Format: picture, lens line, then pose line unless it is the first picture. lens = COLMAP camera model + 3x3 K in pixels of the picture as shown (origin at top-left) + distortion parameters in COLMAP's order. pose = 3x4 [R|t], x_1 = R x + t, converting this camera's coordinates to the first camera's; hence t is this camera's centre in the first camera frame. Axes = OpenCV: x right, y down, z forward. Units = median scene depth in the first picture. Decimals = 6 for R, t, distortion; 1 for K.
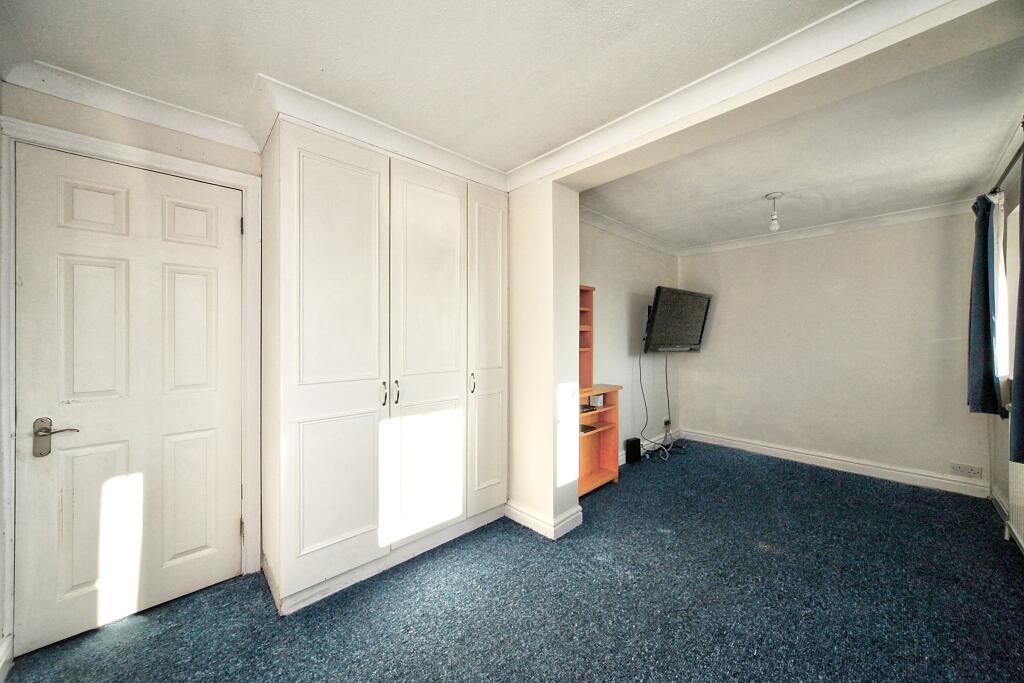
lens RADIAL K [[366.6, 0, 512.2], [0, 366.6, 331.2], [0, 0, 1]] dist [0.000119, -0.000063]
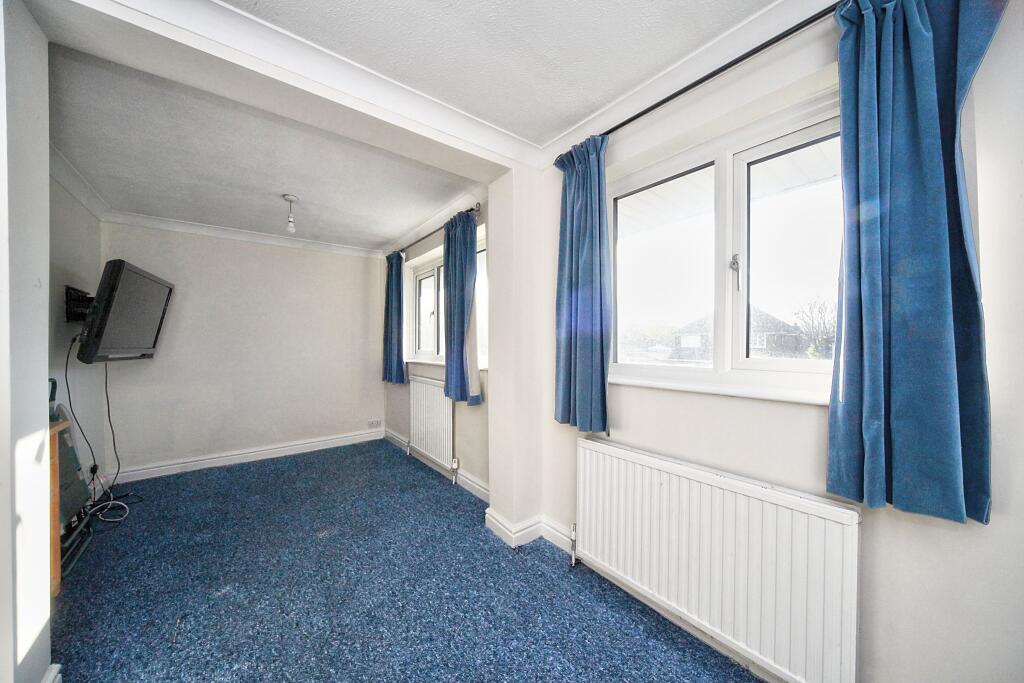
lens RADIAL K [[359.3, 0, 512.0], [0, 359.3, 341.5], [0, 0, 1]] dist [-0.000546, -0.000016]
pose [[0.068288, 0.000536, 0.997665, -0.247198], [-0.008196, 0.999966, 0.000024, 0.024083], [-0.997632, -0.008178, 0.068290, 0.319494]]
